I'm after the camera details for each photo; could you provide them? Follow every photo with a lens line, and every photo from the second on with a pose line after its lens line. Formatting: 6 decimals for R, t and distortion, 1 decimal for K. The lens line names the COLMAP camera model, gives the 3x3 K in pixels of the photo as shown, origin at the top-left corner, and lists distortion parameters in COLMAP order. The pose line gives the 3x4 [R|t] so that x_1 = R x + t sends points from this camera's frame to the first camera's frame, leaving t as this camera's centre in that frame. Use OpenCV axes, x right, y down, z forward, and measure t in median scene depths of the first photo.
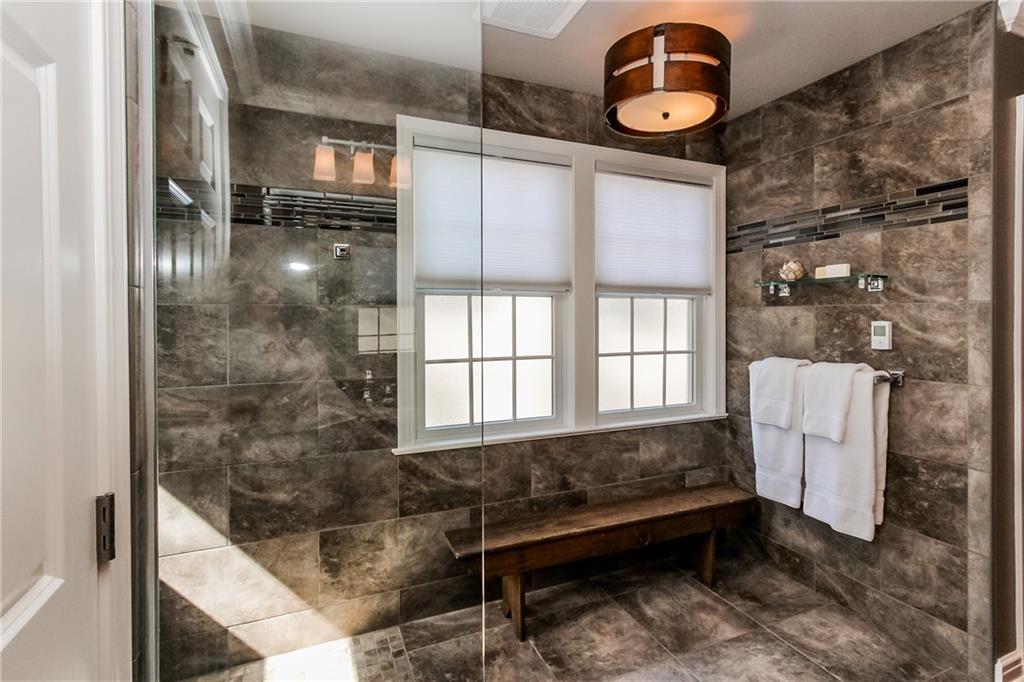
lens RADIAL K [[504.6, 0, 534.6], [0, 504.6, 321.9], [0, 0, 1]] dist [0.000749, -0.000505]
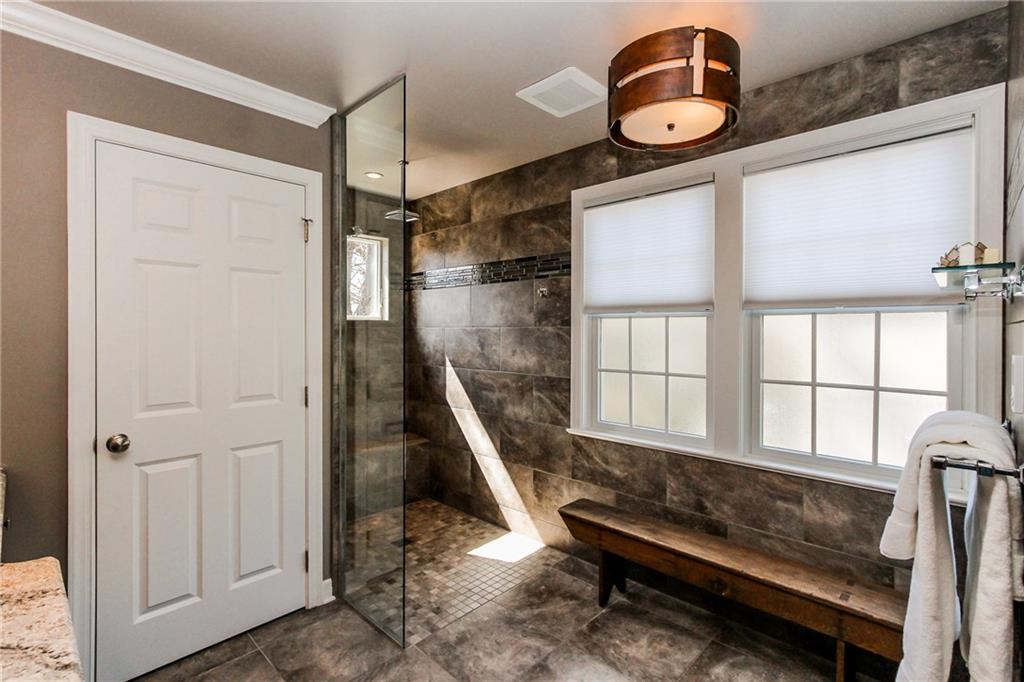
lens RADIAL K [[467.3, 0, 512.8], [0, 467.3, 334.4], [0, 0, 1]] dist [0.005200, 0.000772]
pose [[0.385228, 0.009766, -0.922770, 0.885596], [-0.014529, 0.999884, 0.004517, -0.015544], [0.922707, 0.011667, 0.385326, 0.357327]]
